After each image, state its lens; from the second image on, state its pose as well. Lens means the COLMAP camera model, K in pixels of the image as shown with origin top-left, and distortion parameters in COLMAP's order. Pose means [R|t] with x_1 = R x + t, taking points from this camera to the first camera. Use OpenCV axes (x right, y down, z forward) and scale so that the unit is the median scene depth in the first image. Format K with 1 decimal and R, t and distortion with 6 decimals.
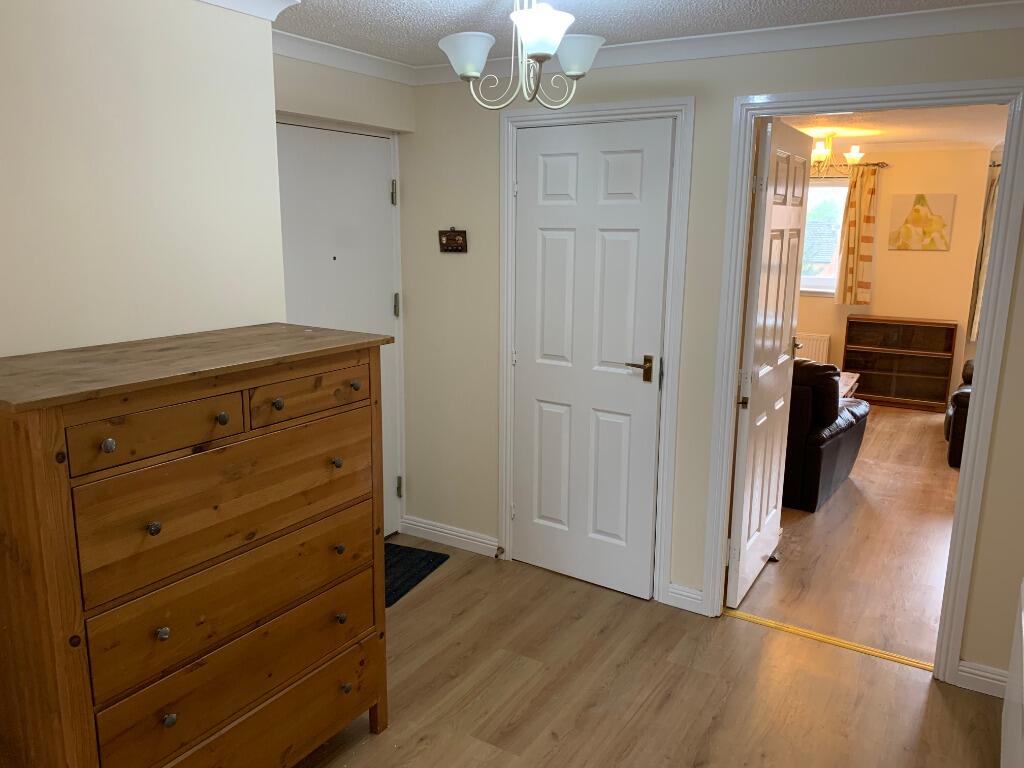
lens RADIAL K [[790.8, 0, 512.0], [0, 790.8, 384.0], [0, 0, 1]] dist [0.005692, 0.001526]
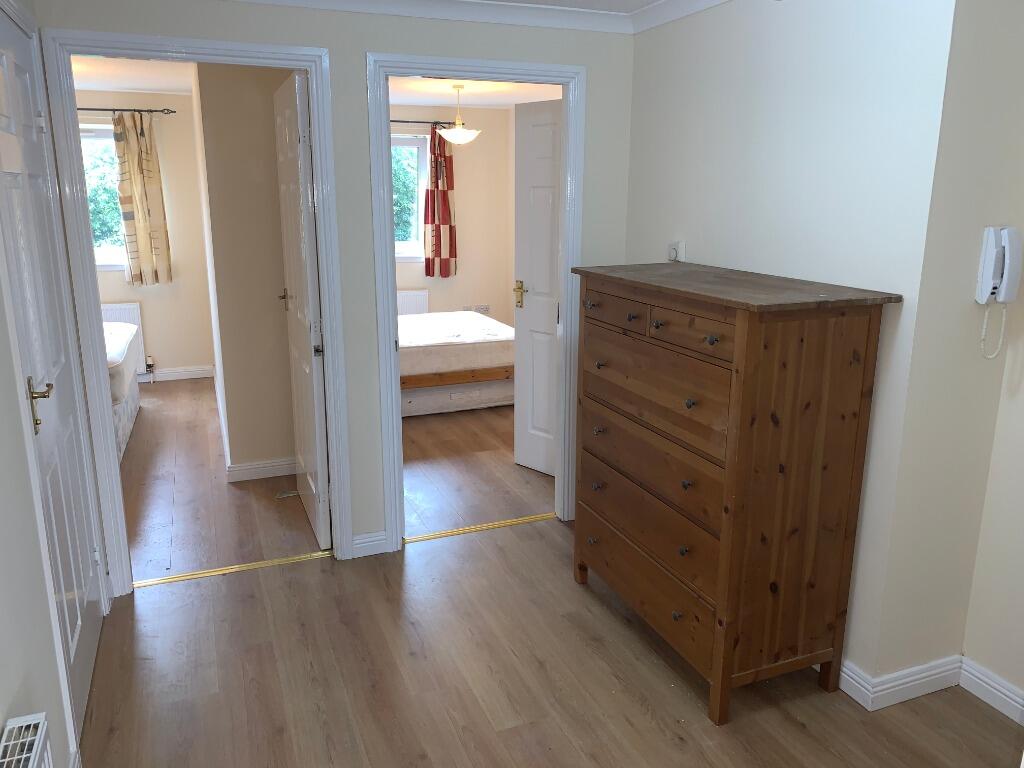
lens RADIAL K [[790.8, 0, 512.0], [0, 790.8, 384.0], [0, 0, 1]] dist [0.005692, 0.001526]
pose [[-0.579276, 0.178026, -0.795454, 0.786710], [-0.183890, 0.922161, 0.340299, -0.250521], [0.794119, 0.343403, -0.501448, 1.375384]]
